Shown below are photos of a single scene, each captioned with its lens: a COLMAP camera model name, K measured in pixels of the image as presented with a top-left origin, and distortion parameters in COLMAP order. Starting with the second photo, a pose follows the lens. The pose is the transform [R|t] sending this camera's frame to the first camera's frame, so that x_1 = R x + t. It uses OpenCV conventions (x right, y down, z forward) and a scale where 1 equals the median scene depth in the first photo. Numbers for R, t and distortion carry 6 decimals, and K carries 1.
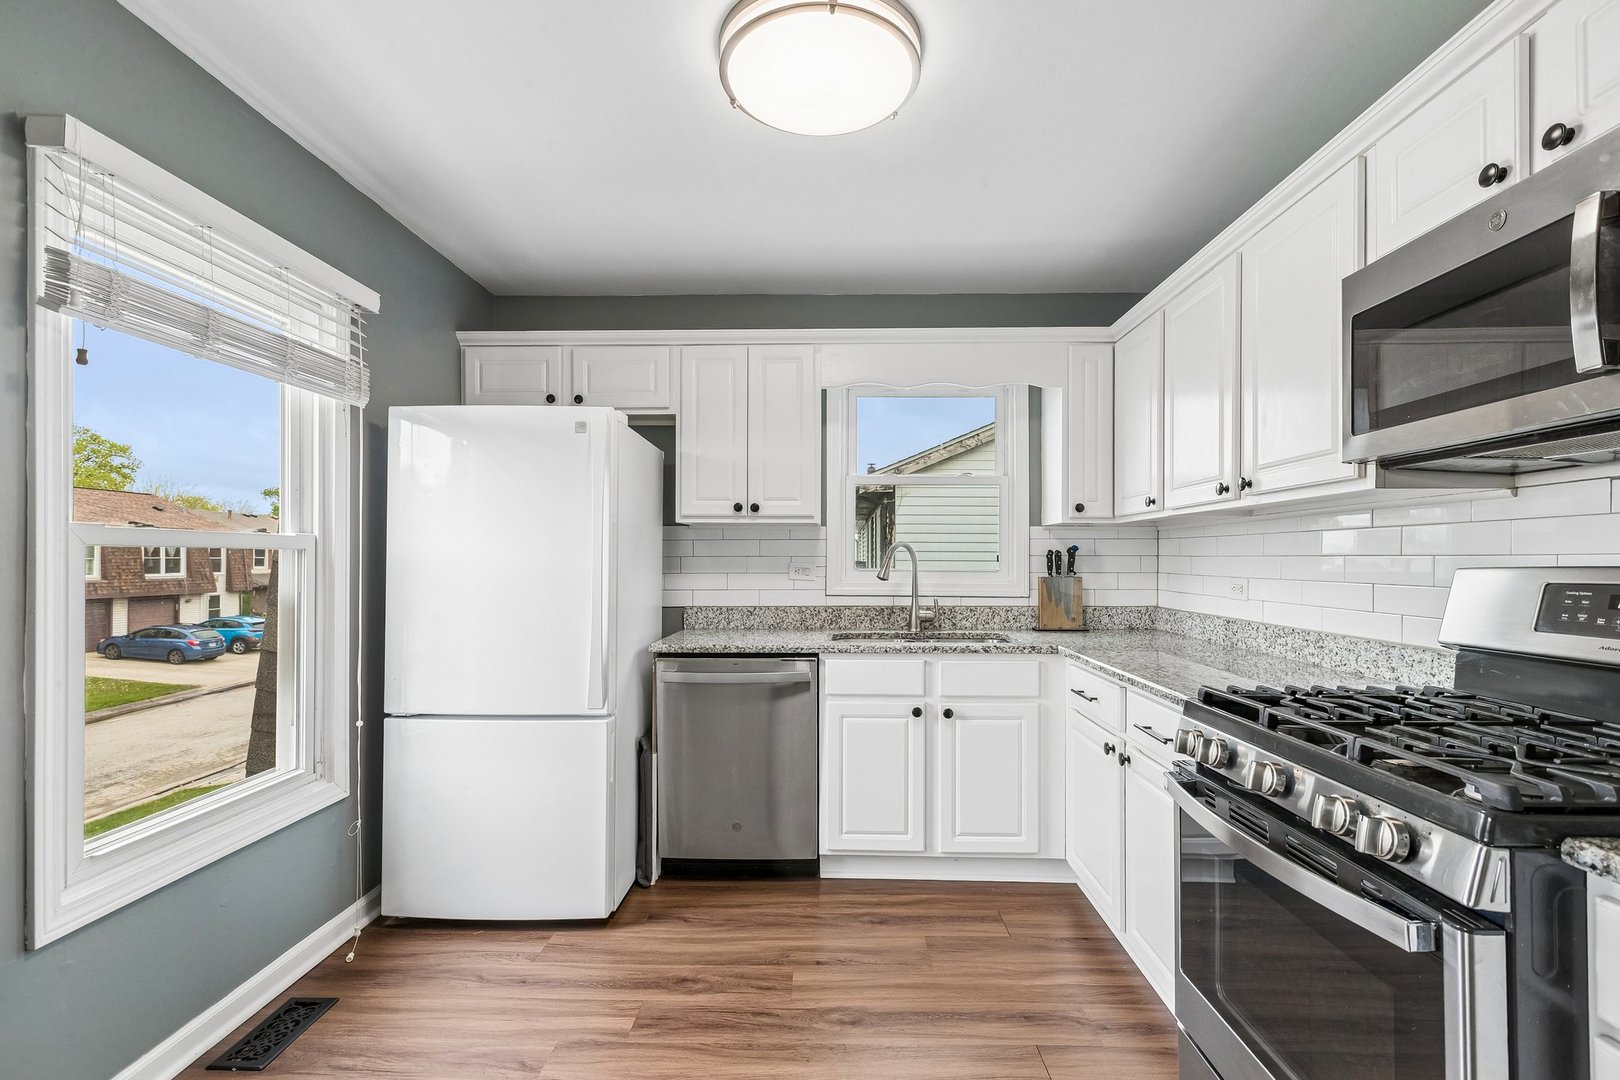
lens RADIAL K [[742.4, 0, 820.3], [0, 742.4, 555.4], [0, 0, 1]] dist [-0.000464, -0.000181]
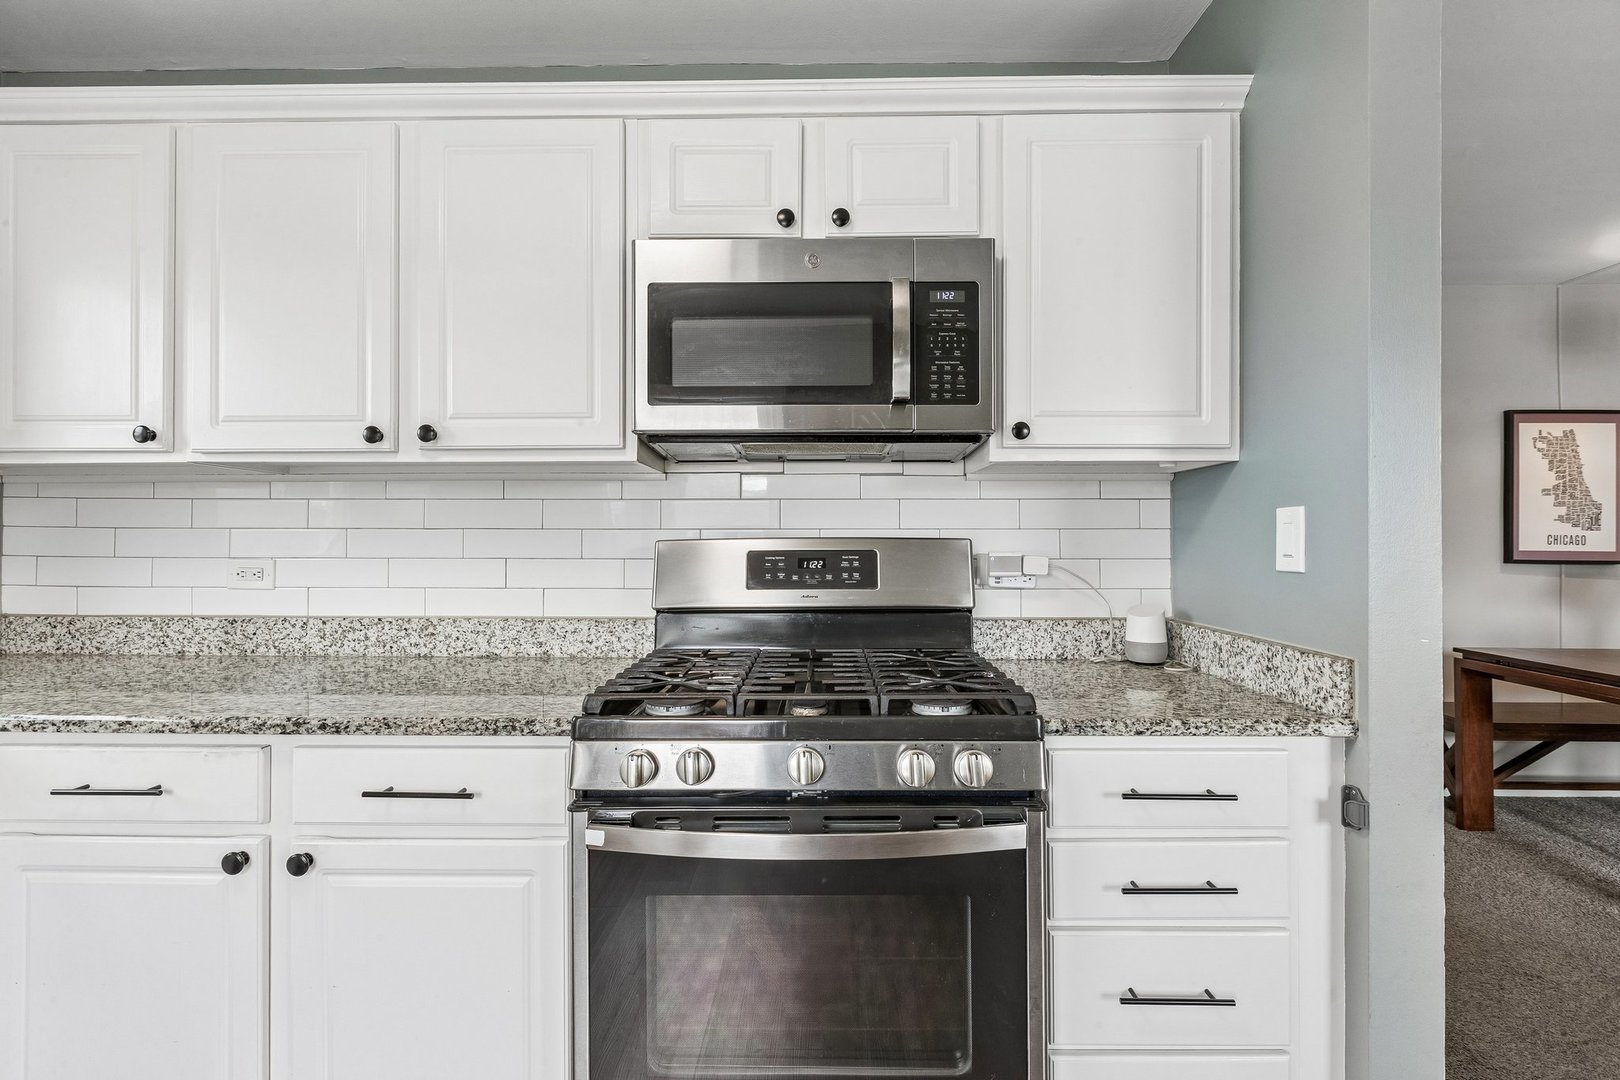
lens RADIAL K [[733.5, 0, 810.7], [0, 733.5, 534.6], [0, 0, 1]] dist [0.002906, -0.000982]
pose [[0.001759, 0.005247, 0.999985, -0.125144], [-0.006111, 0.999968, -0.005236, 0.006662], [-0.999980, -0.006101, 0.001791, 0.394260]]
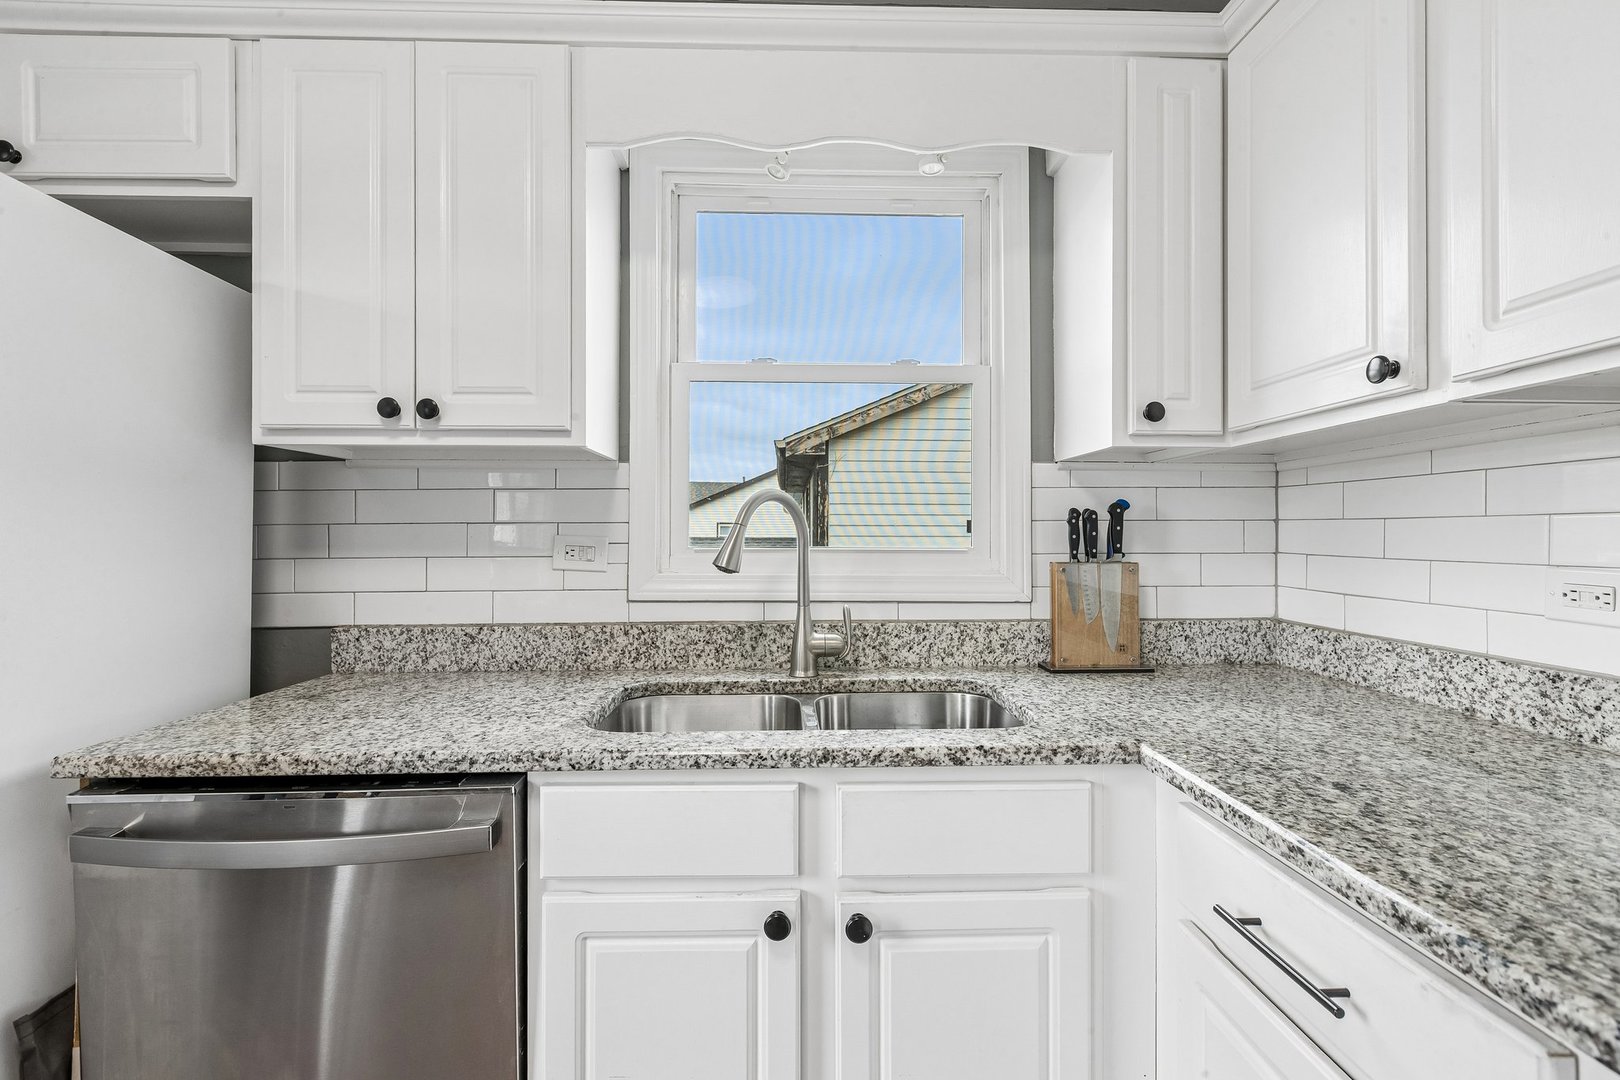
lens RADIAL K [[733.5, 0, 810.7], [0, 733.5, 534.6], [0, 0, 1]] dist [0.002906, -0.000982]
pose [[0.998401, -0.002483, 0.056482, 0.110391], [0.002315, 0.999993, 0.003027, 0.009007], [-0.056489, -0.002891, 0.998399, 0.545849]]
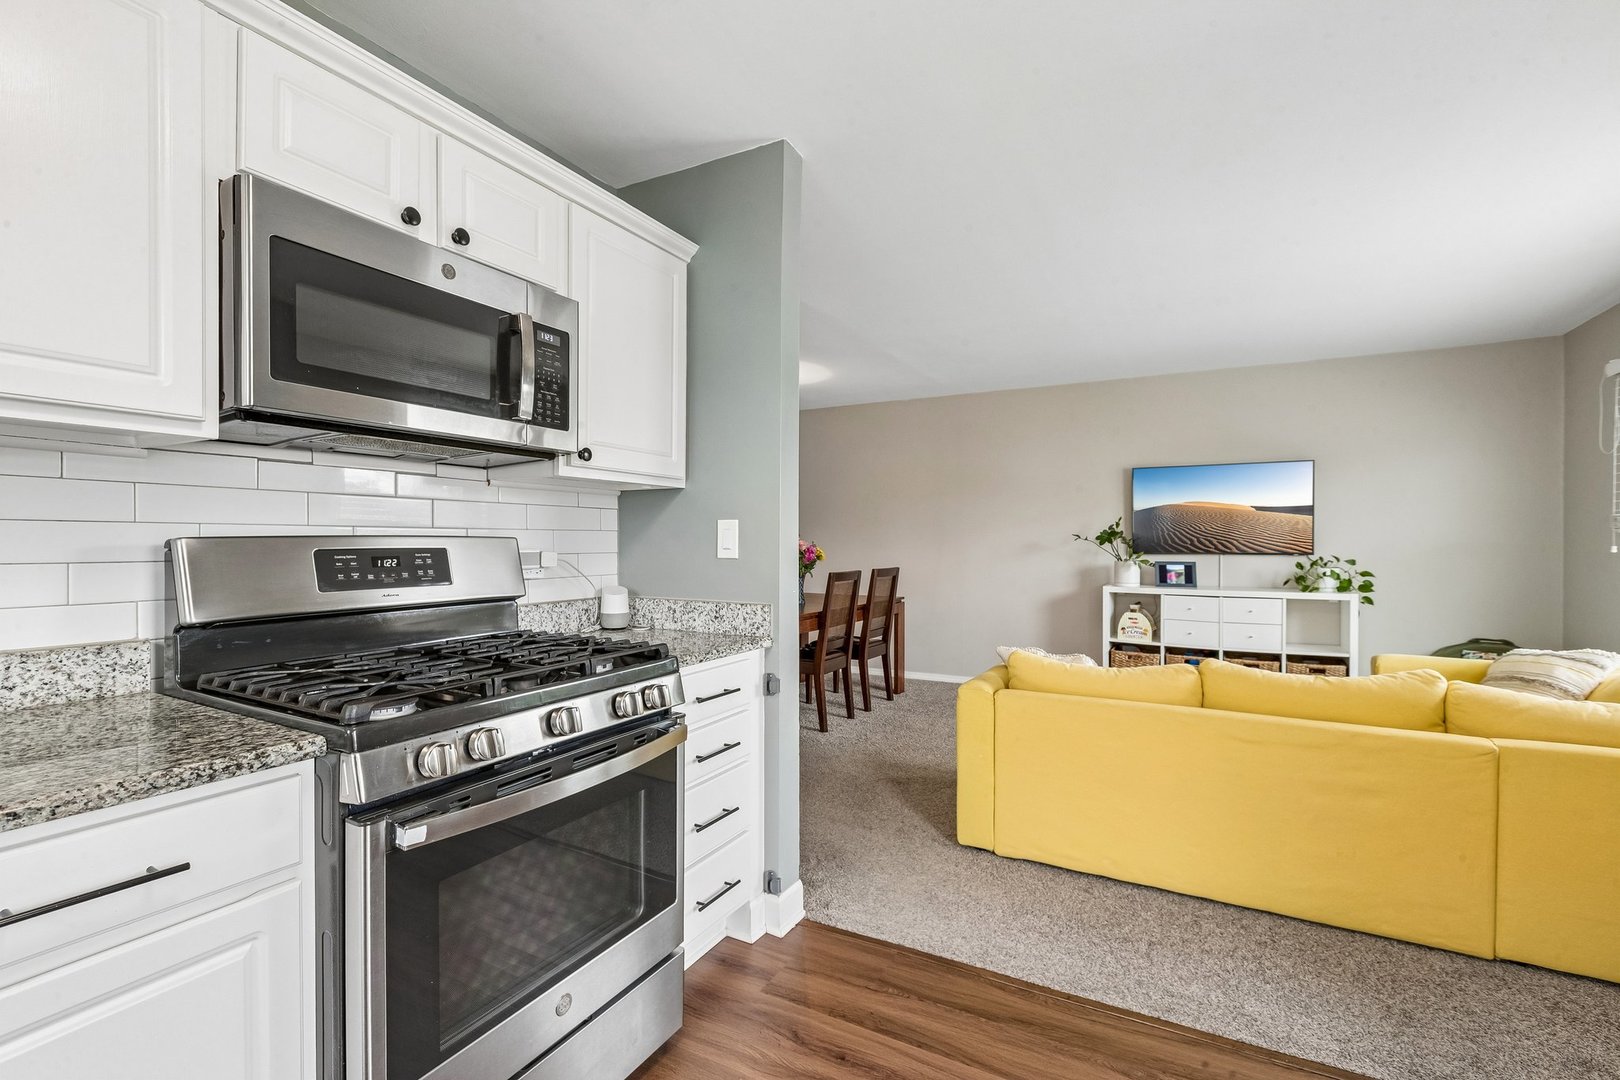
lens RADIAL K [[721.6, 0, 810.0], [0, 721.6, 540.0], [0, 0, 1]] dist [0.001975, -0.000345]
pose [[-0.881742, -0.004123, 0.471713, -0.100674], [-0.007739, 0.999954, -0.005727, 0.009998], [-0.471668, -0.008700, -0.881733, 0.719025]]
